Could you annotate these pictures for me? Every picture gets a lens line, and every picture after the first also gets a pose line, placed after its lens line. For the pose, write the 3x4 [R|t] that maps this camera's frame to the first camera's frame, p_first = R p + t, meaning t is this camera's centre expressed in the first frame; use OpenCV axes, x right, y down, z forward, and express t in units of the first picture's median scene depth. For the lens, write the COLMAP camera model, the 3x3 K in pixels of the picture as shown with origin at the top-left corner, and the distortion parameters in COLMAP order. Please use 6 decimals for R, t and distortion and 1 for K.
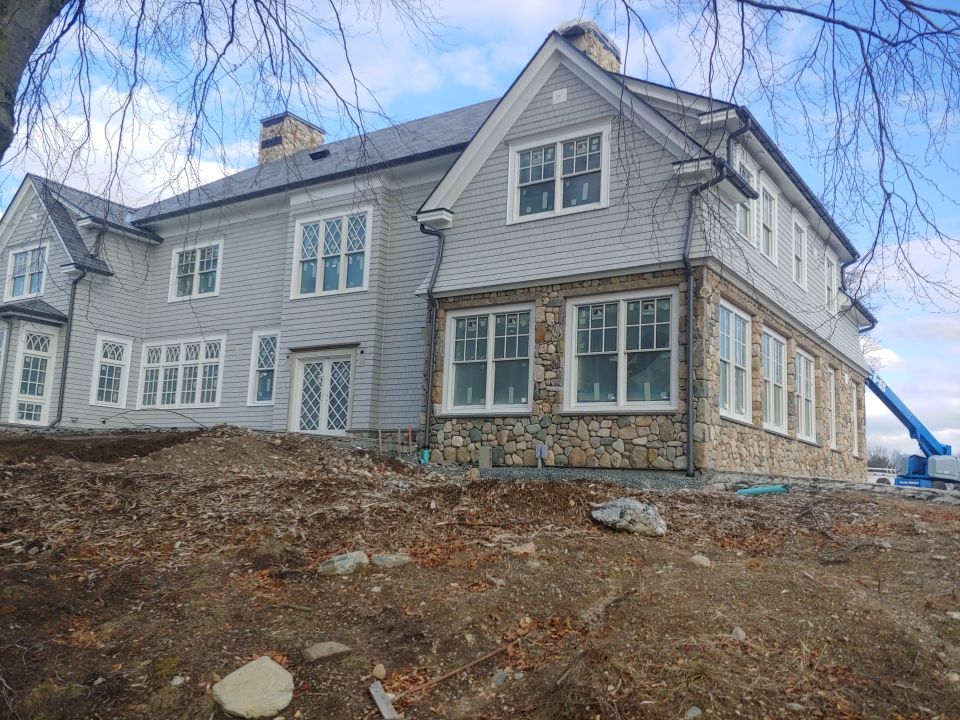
lens RADIAL K [[858.3, 0, 471.2], [0, 858.3, 357.7], [0, 0, 1]] dist [0.082455, -0.130578]
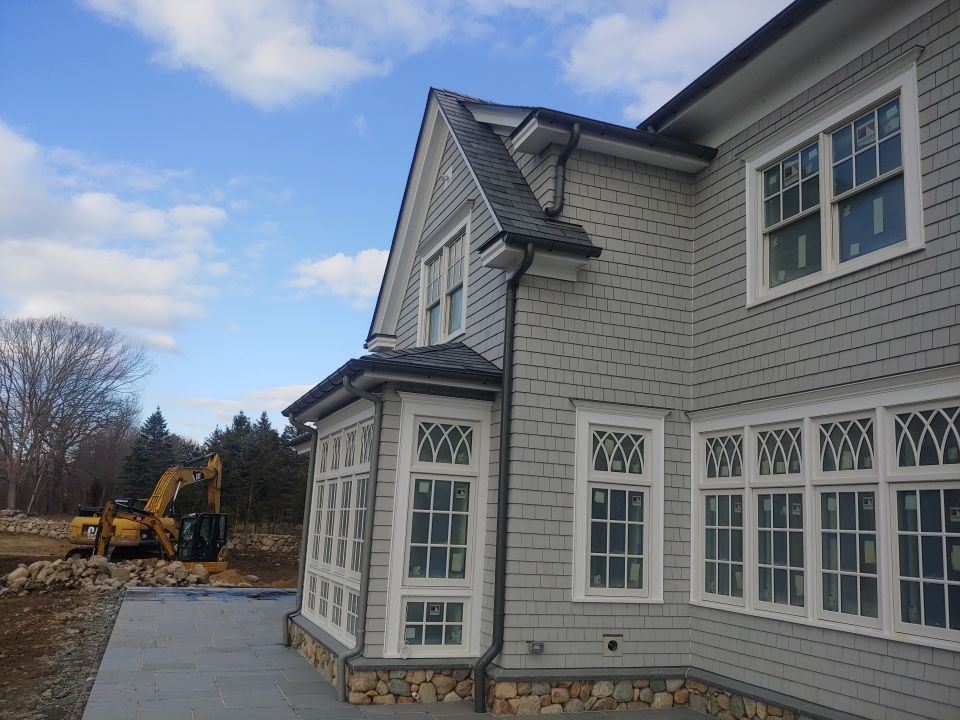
lens RADIAL K [[858.3, 0, 471.2], [0, 858.3, 360.3], [0, 0, 1]] dist [0.082455, -0.130578]
pose [[0.820551, -0.110089, -0.560871, -0.251901], [0.073324, 0.993443, -0.087722, -0.019103], [0.566850, 0.030856, 0.823243, 0.656977]]
